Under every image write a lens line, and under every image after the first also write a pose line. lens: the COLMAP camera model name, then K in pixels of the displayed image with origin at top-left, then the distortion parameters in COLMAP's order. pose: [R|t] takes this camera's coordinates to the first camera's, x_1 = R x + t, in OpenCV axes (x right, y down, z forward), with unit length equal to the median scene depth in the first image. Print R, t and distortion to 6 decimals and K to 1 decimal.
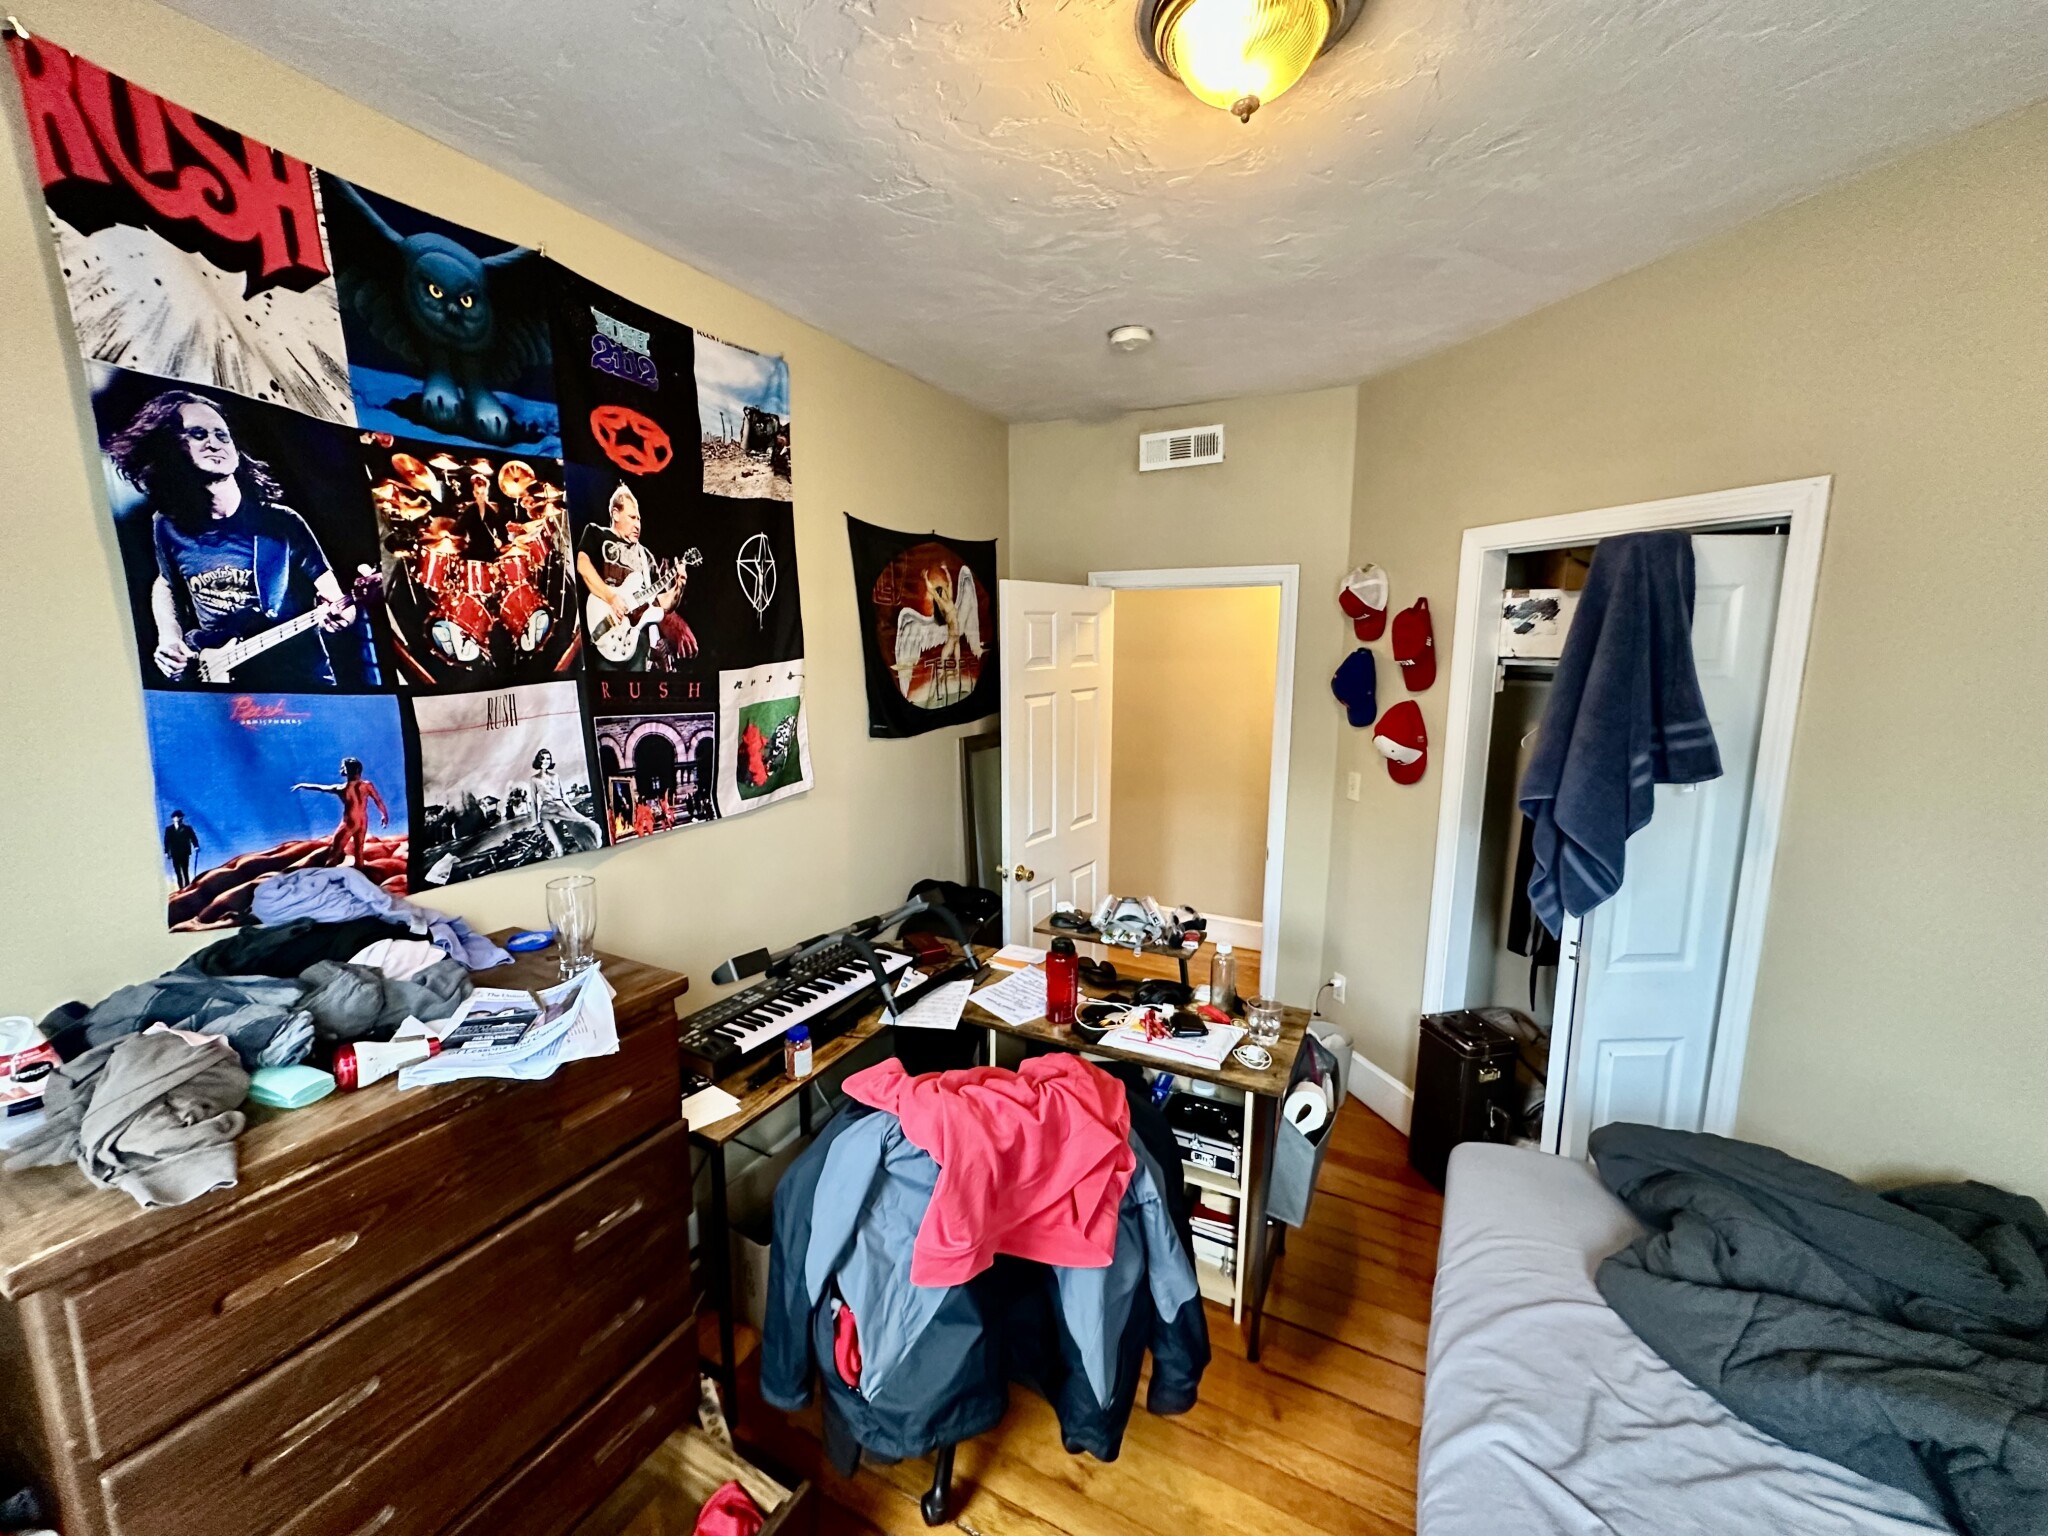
lens RADIAL K [[813.9, 0, 1022.9], [0, 813.9, 772.6], [0, 0, 1]] dist [-0.002224, 0.000777]
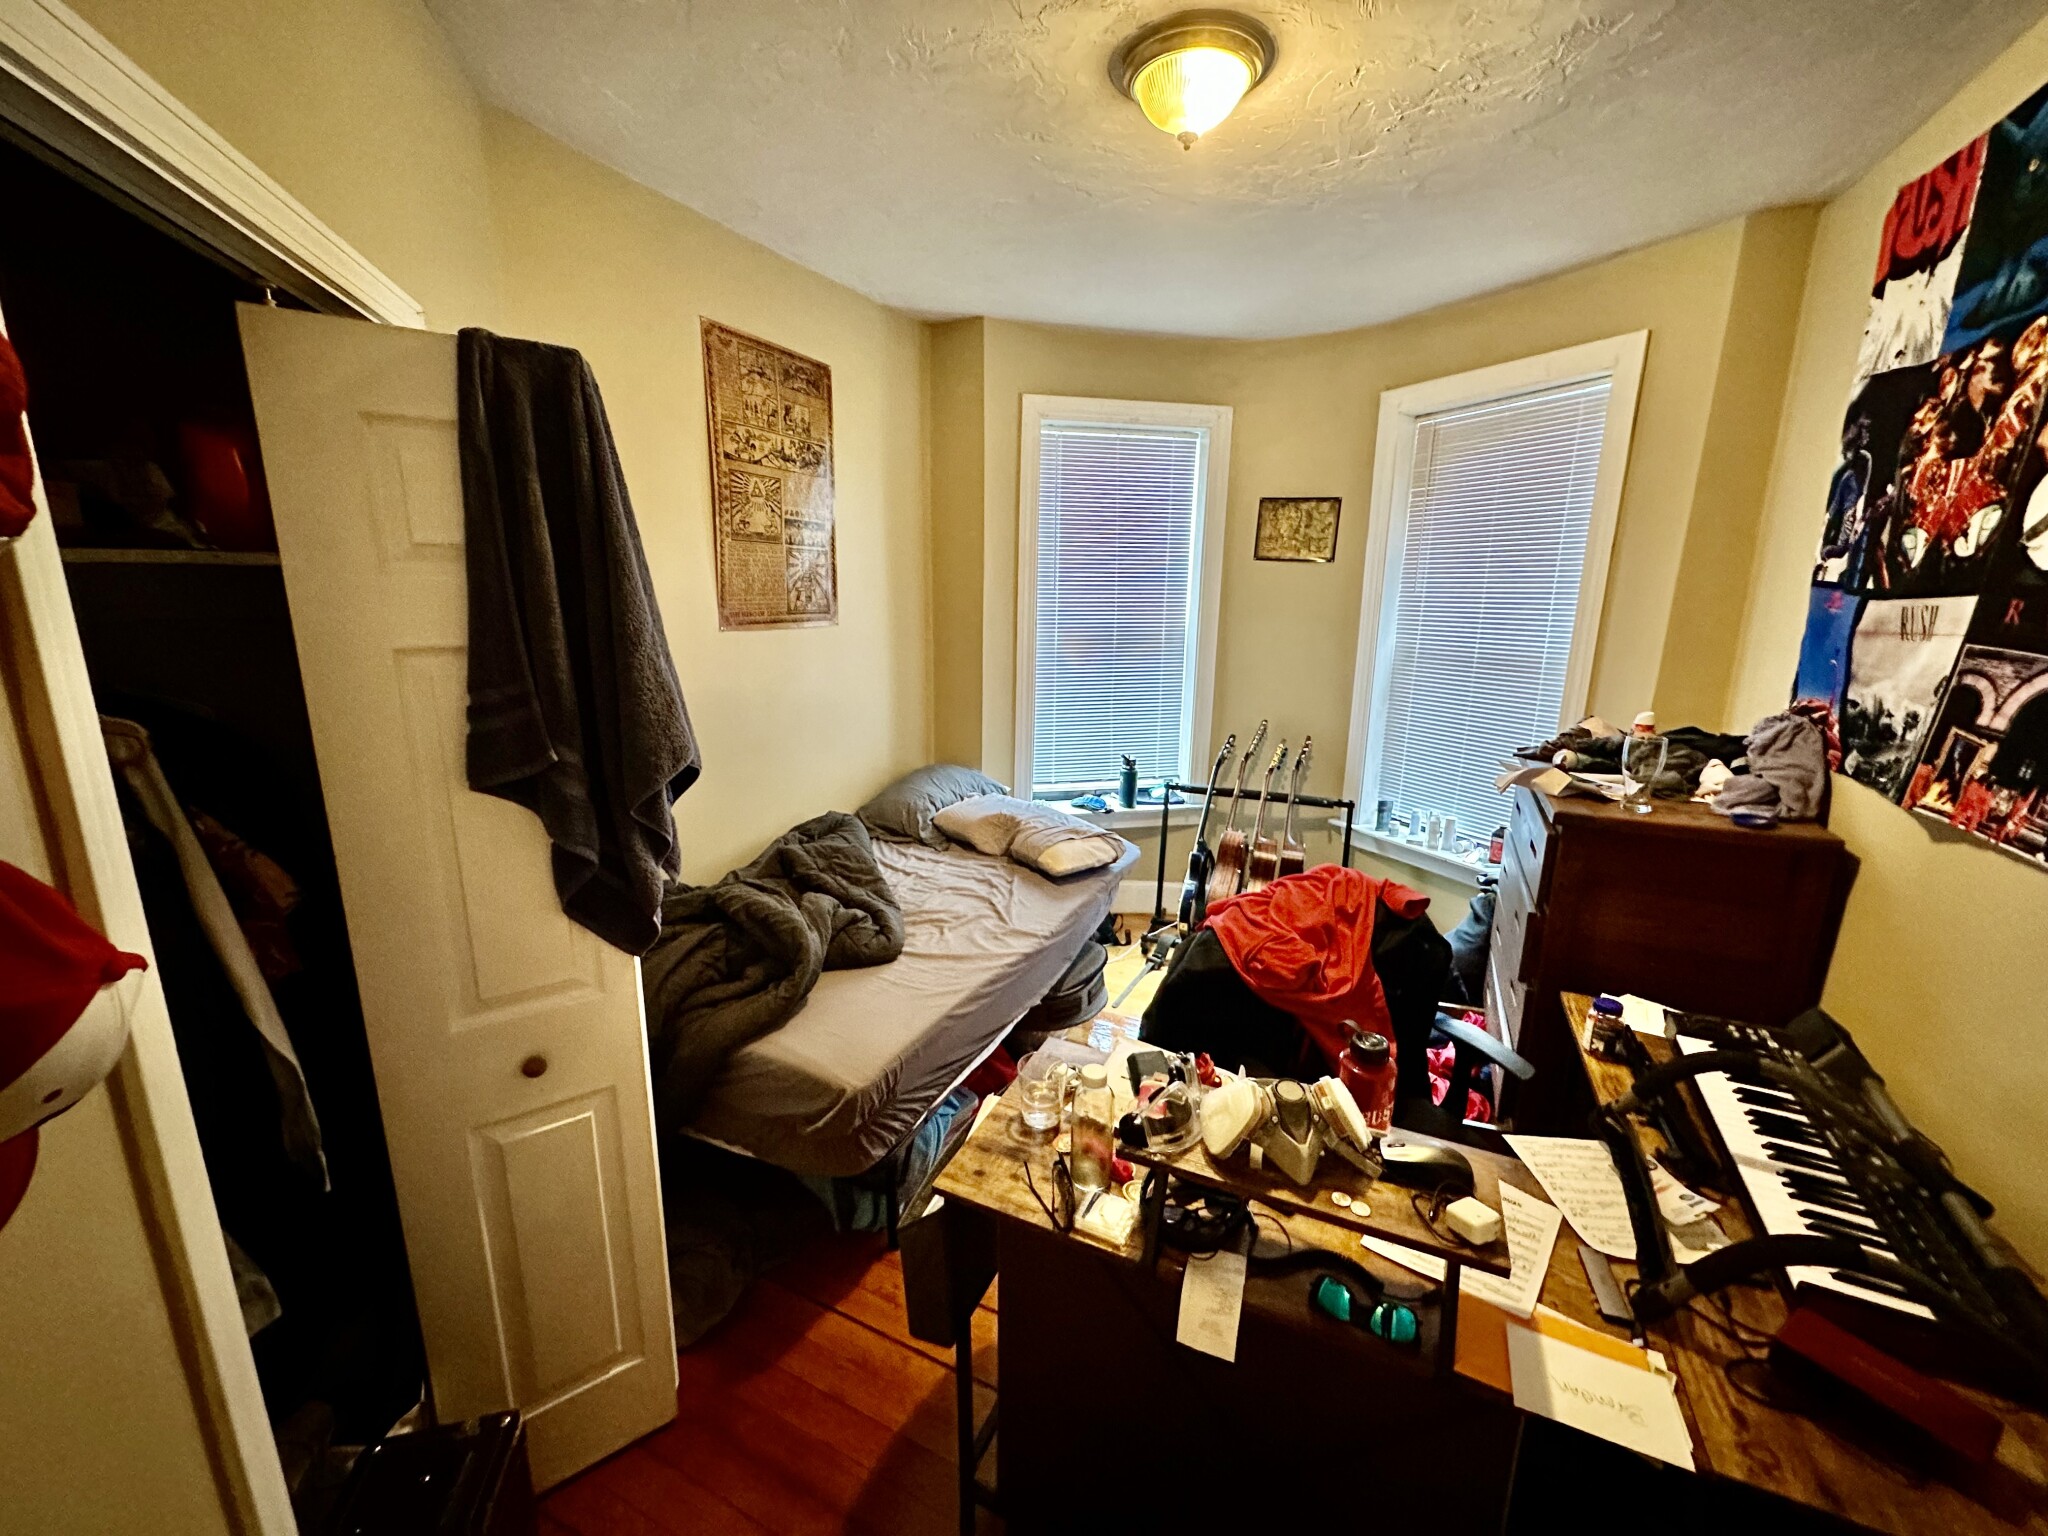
lens RADIAL K [[813.9, 0, 1020.5], [0, 813.9, 759.9], [0, 0, 1]] dist [-0.002224, 0.000777]
pose [[-0.999519, -0.012896, -0.028214, 0.403566], [-0.022532, 0.926920, 0.374582, -0.249265], [0.021321, 0.375037, -0.926765, 1.851089]]
